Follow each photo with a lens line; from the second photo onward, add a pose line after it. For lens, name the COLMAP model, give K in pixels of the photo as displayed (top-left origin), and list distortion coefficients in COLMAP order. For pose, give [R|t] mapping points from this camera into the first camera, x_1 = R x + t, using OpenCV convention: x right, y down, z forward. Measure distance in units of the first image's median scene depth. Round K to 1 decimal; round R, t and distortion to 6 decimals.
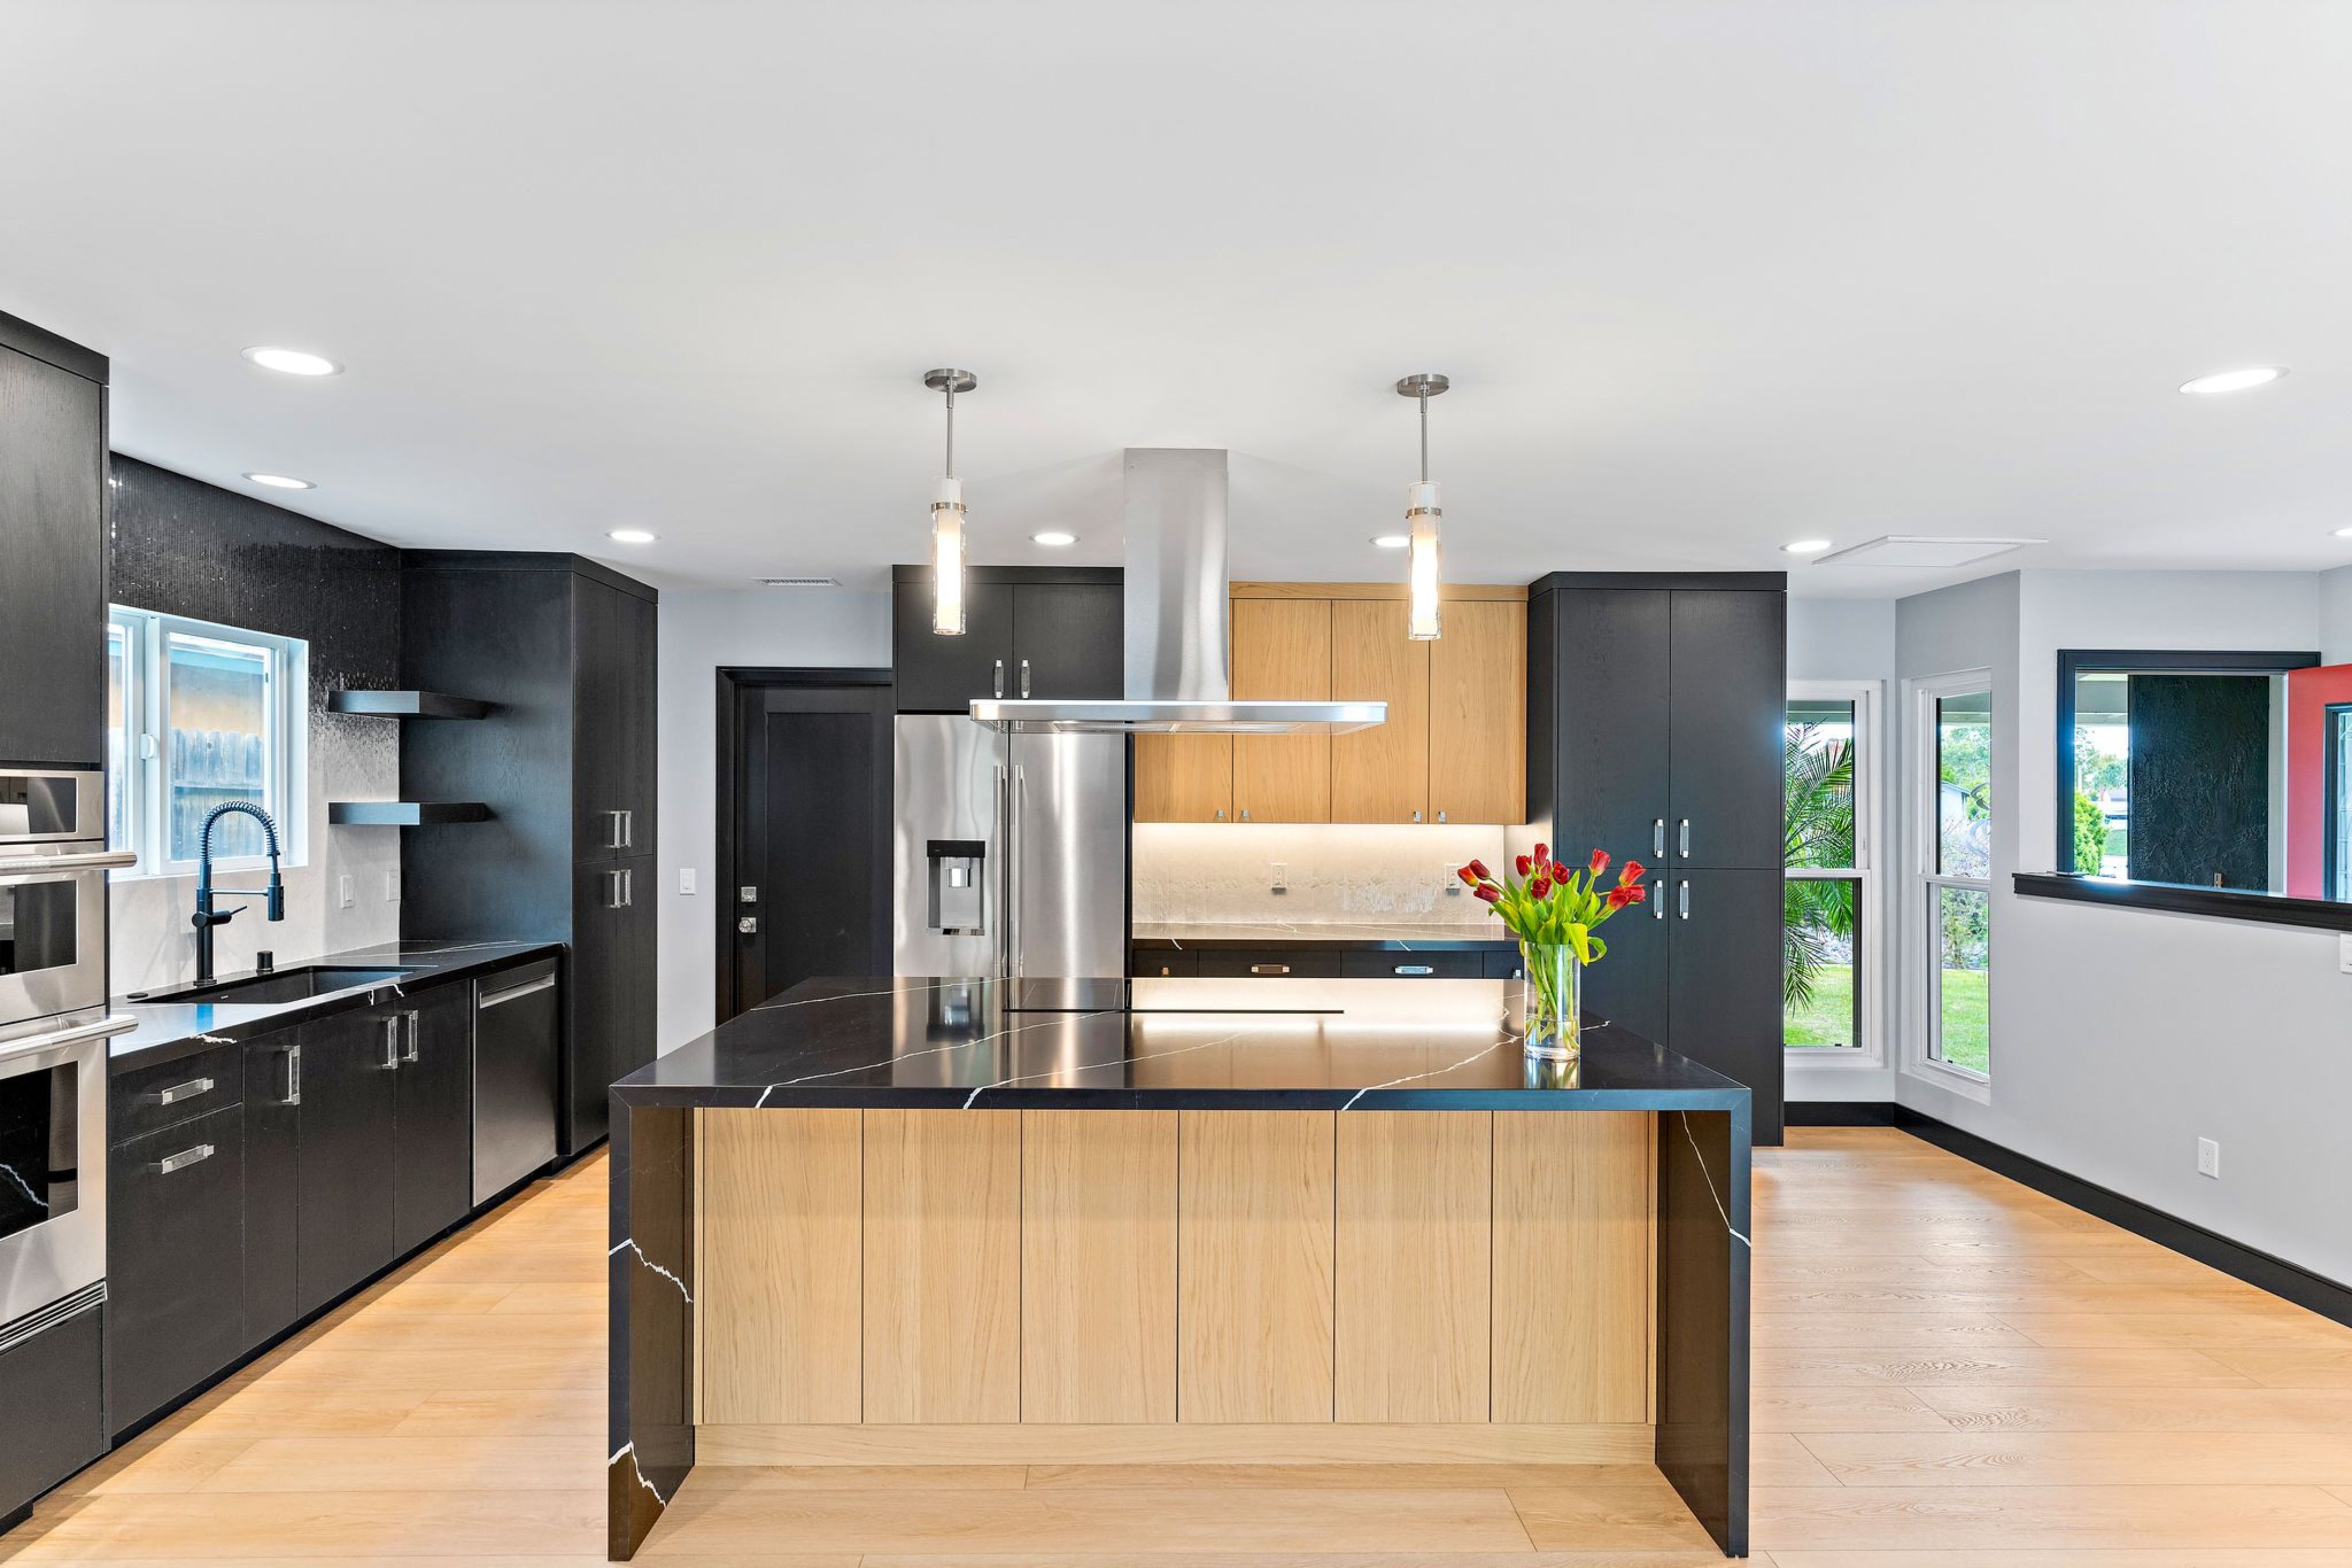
lens RADIAL K [[1243.3, 0, 1163.8], [0, 1243.3, 793.9], [0, 0, 1]] dist [-0.004036, 0.002157]
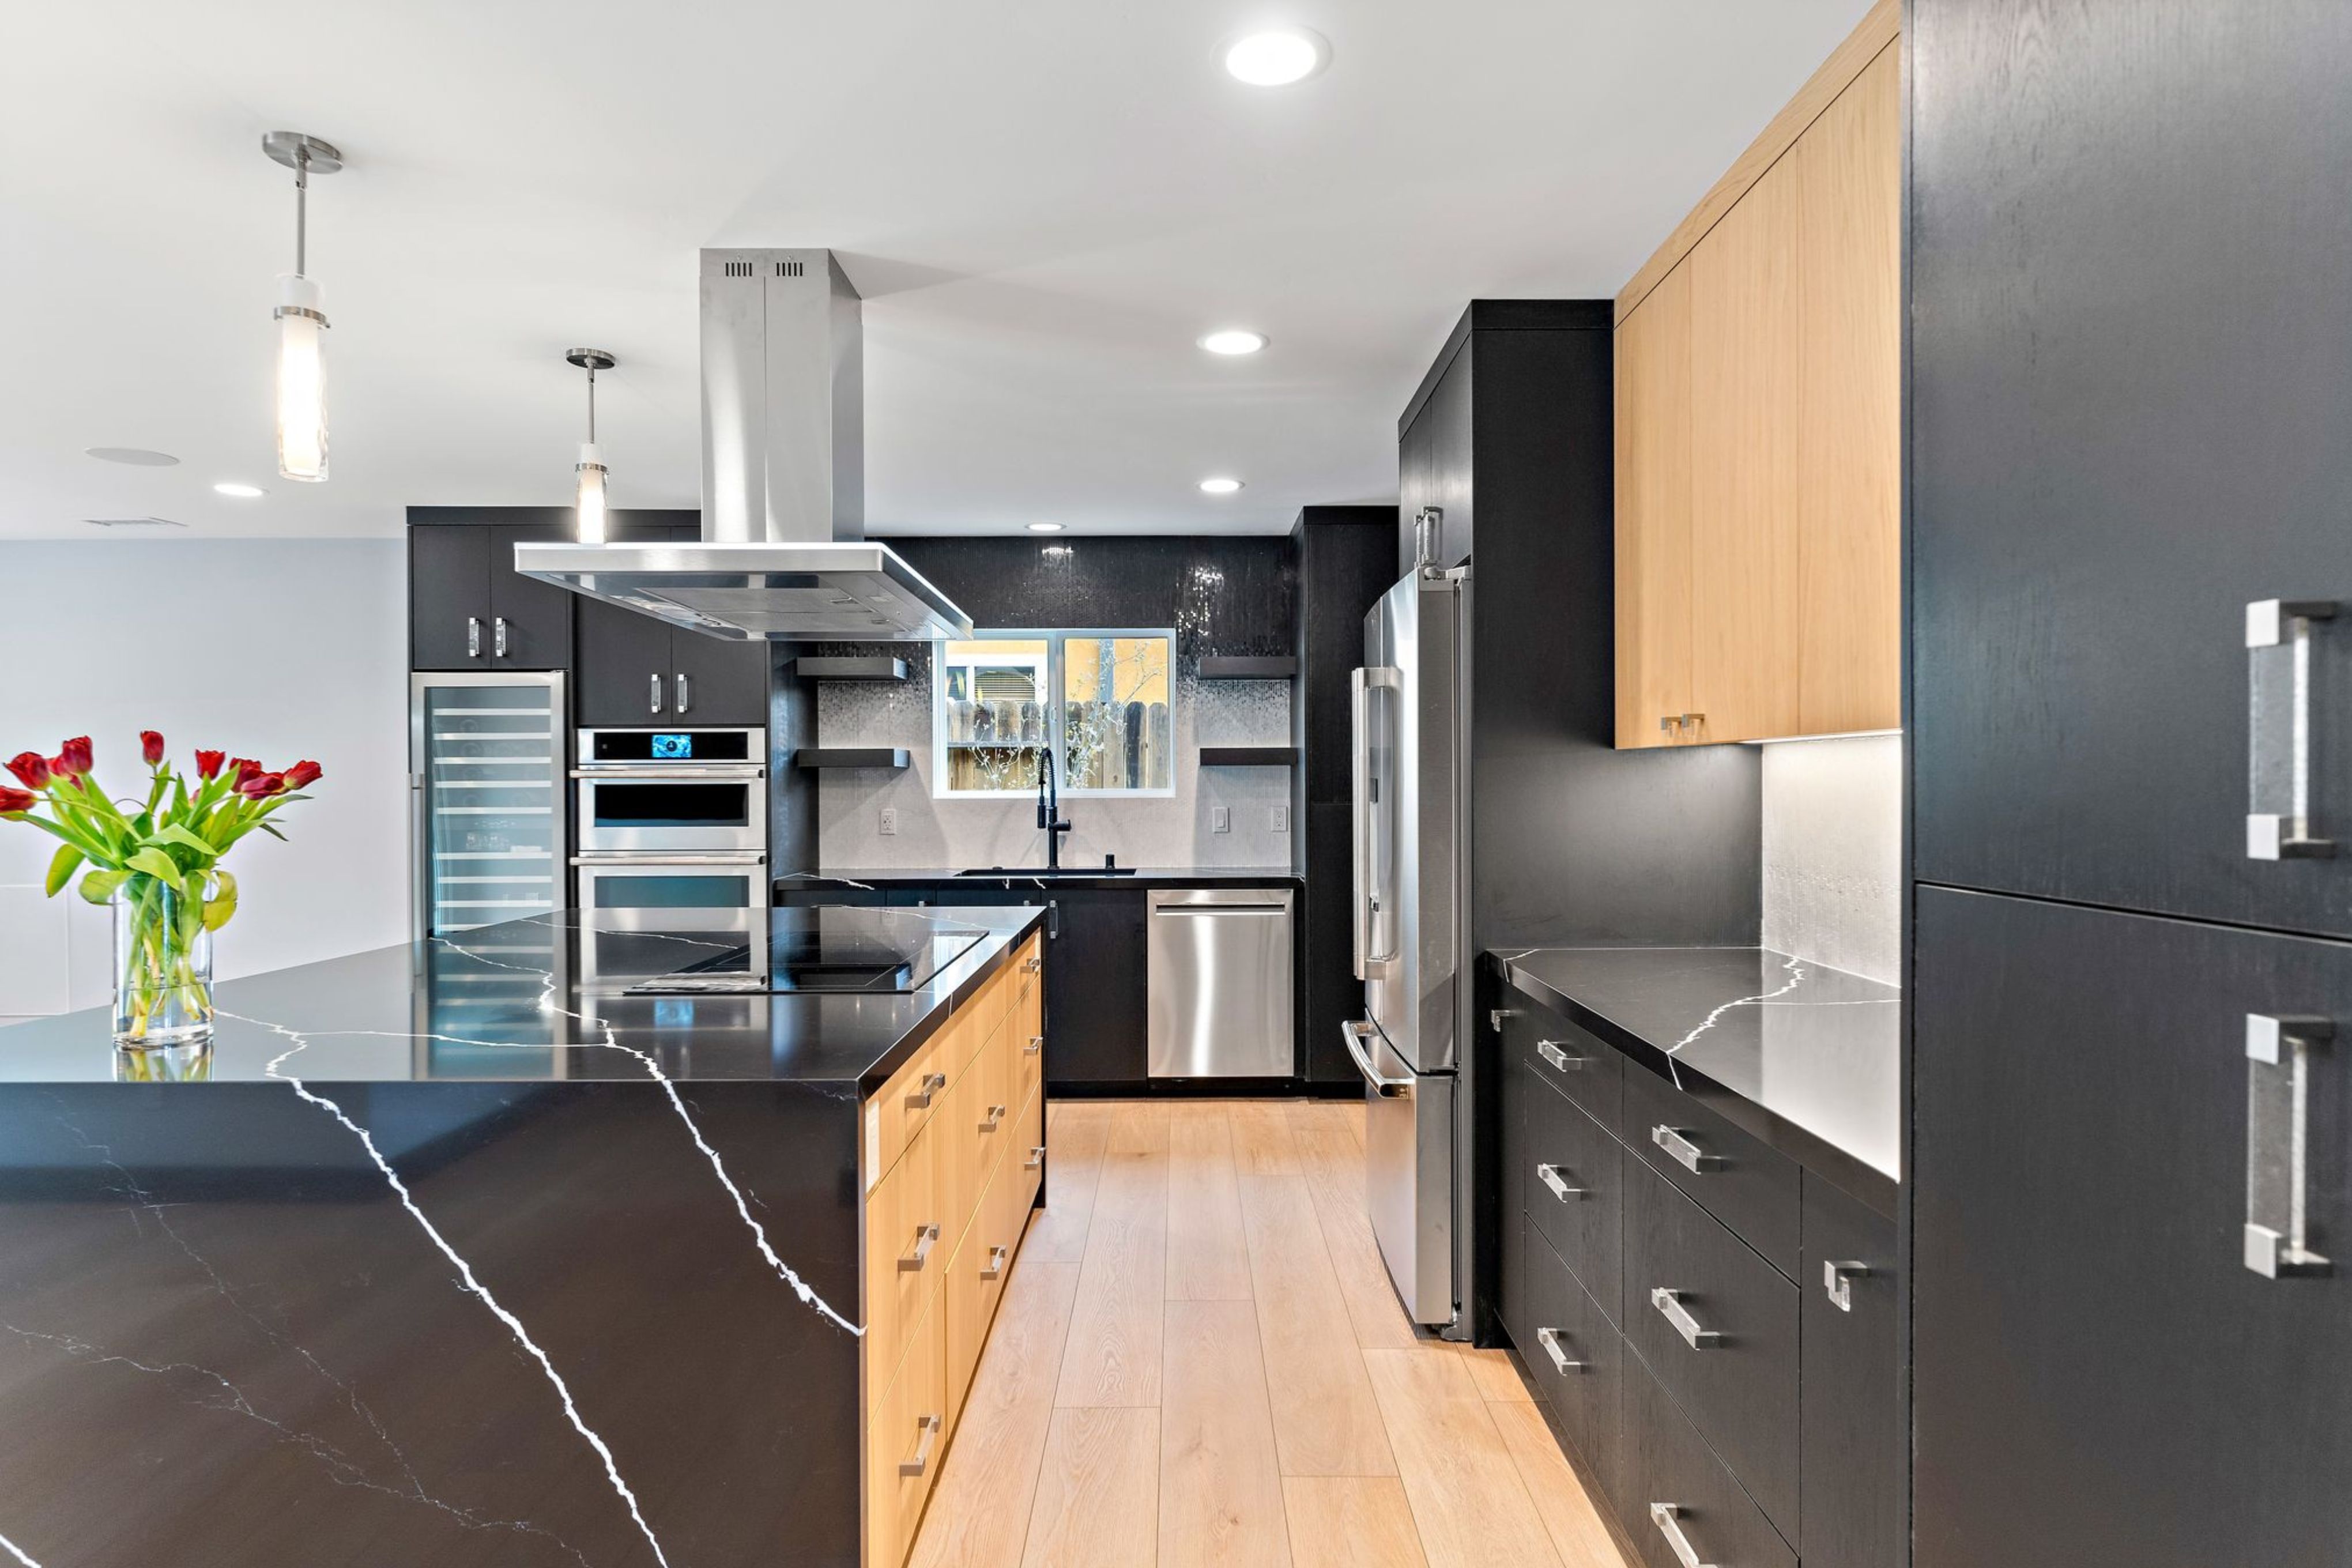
lens RADIAL K [[1243.3, 0, 1187.6], [0, 1243.3, 788.9], [0, 0, 1]] dist [-0.004036, 0.002157]
pose [[-0.016710, -0.000436, -0.999860, 0.748043], [0.006439, 0.999979, -0.000544, 0.057605], [0.999840, -0.006447, -0.016707, 1.196252]]
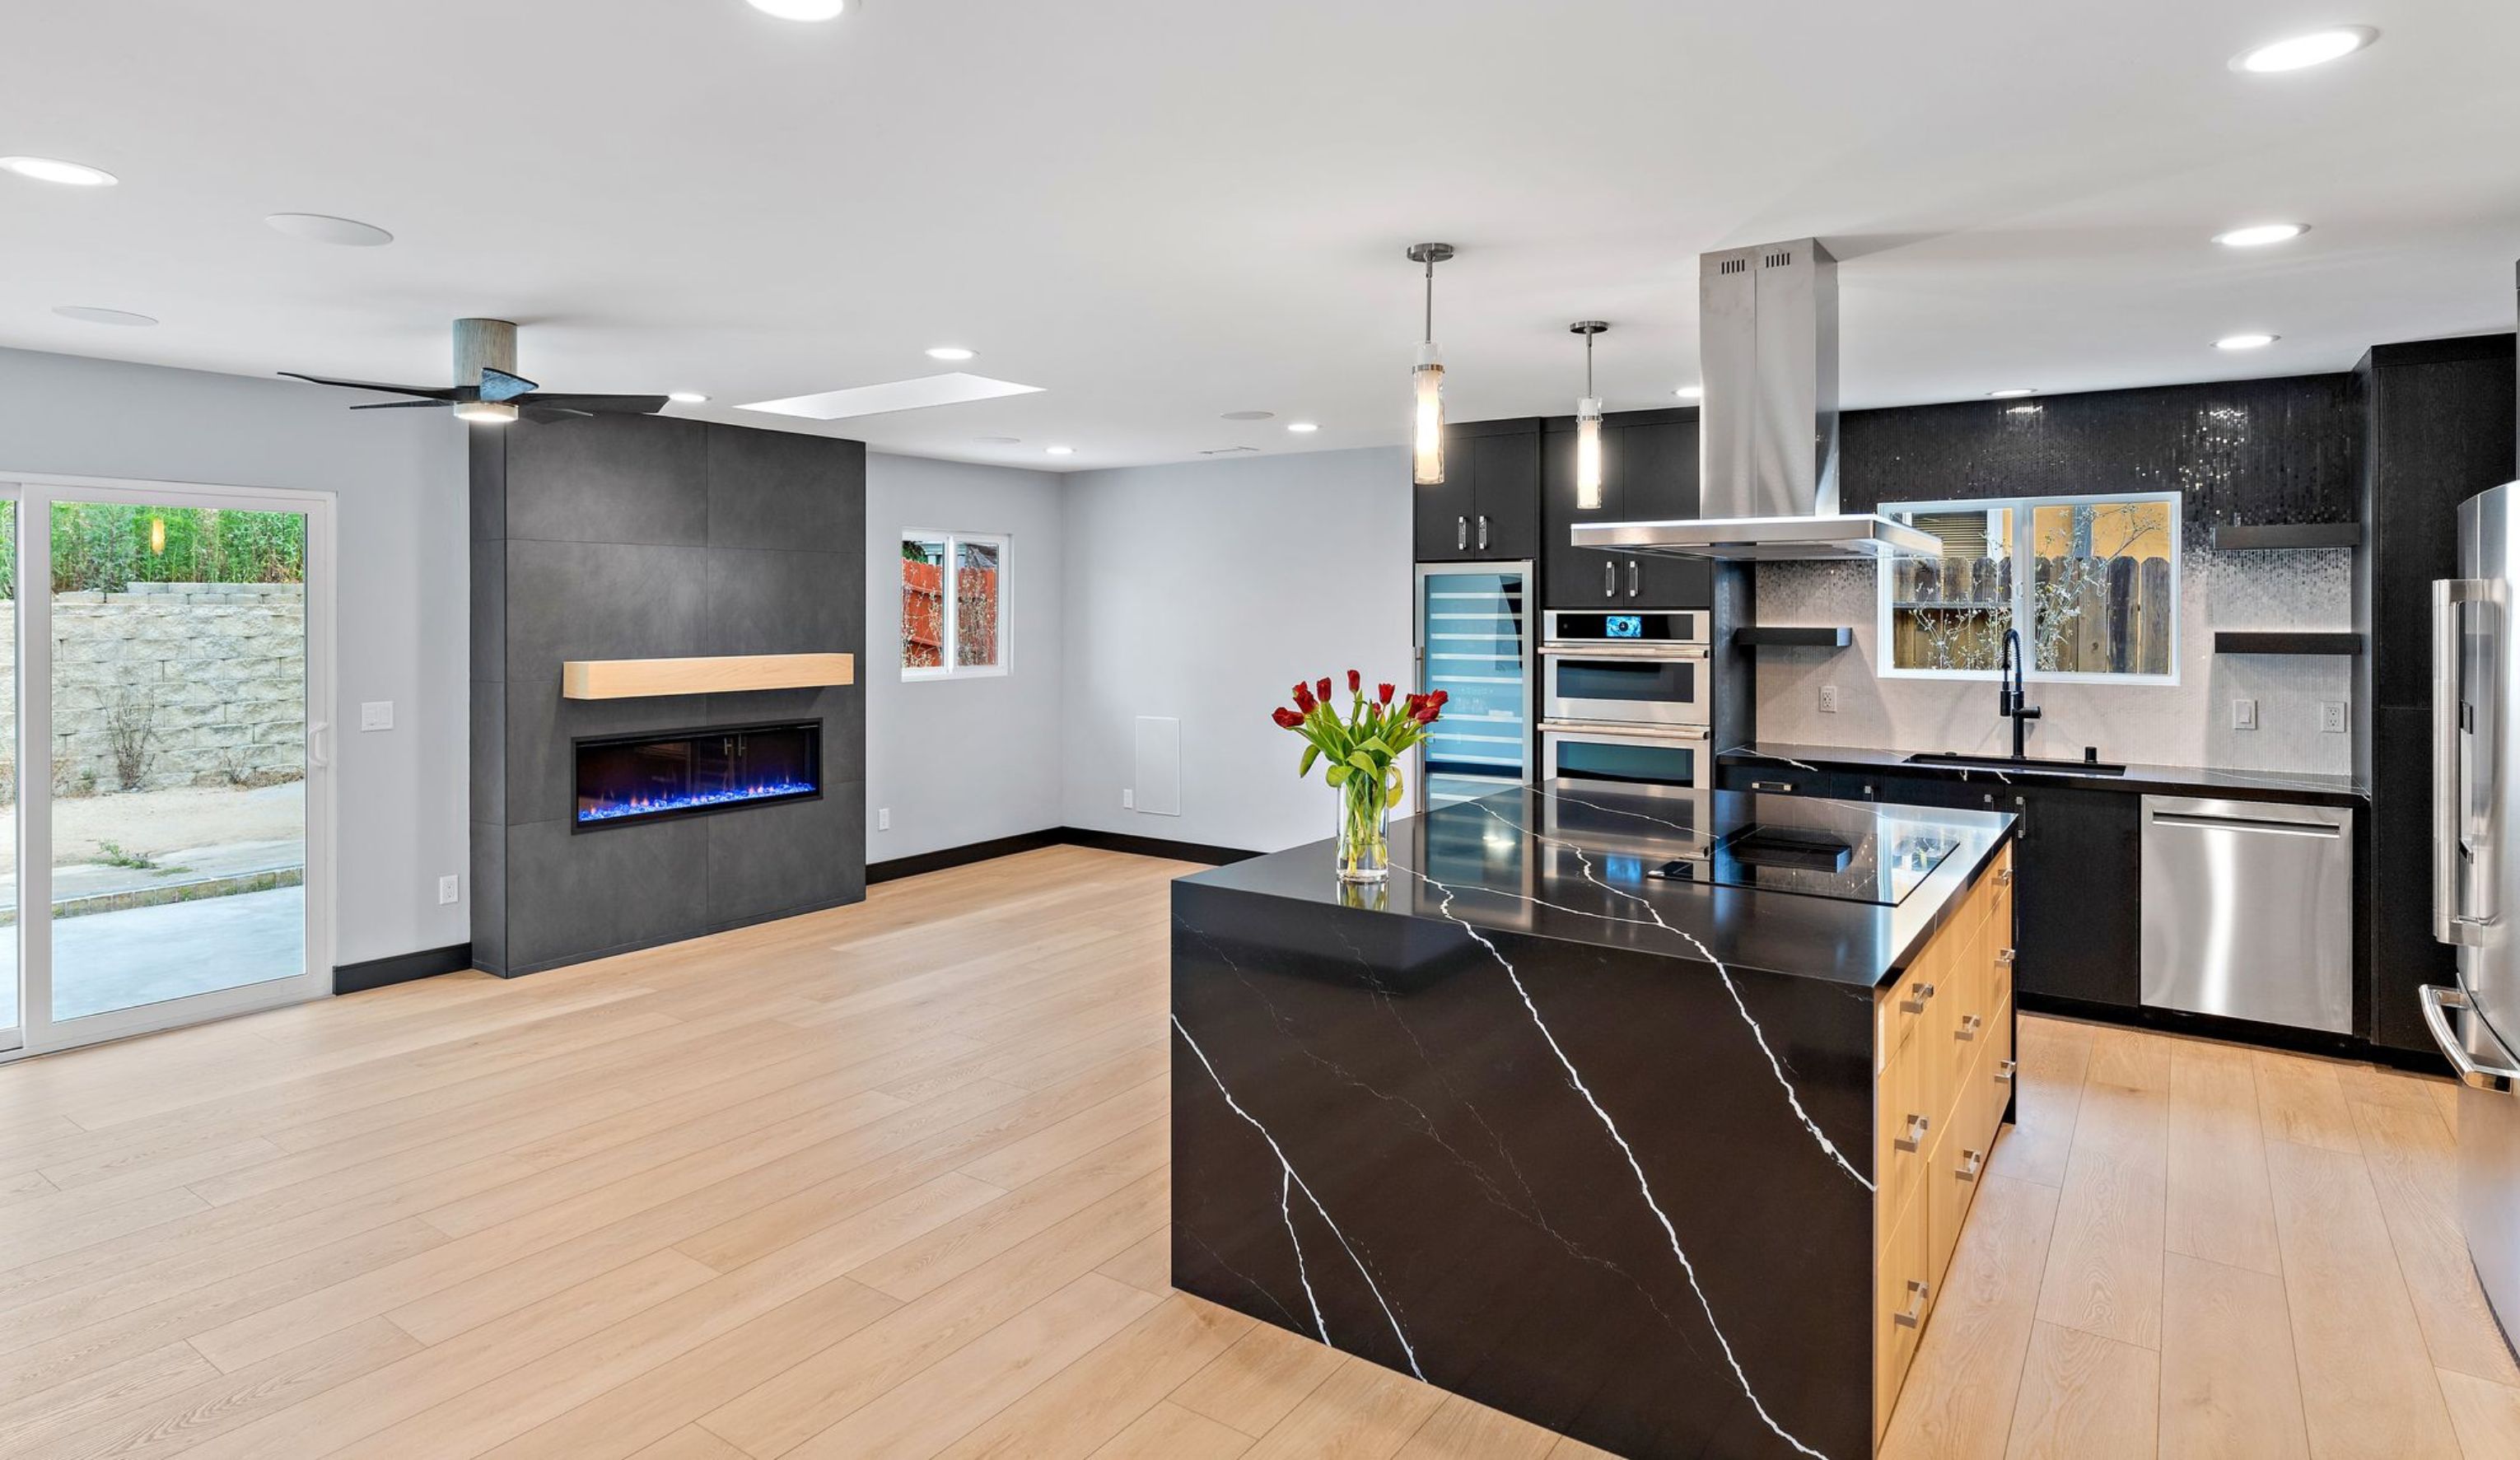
lens RADIAL K [[1333.0, 0, 1257.9], [0, 1333.0, 607.0], [0, 0, 1]] dist [-0.005312, 0.005604]
pose [[-0.590188, -0.007976, -0.807226, 0.951003], [-0.003545, 0.999967, -0.007289, -0.003952], [0.807258, -0.001441, -0.590197, 1.200065]]
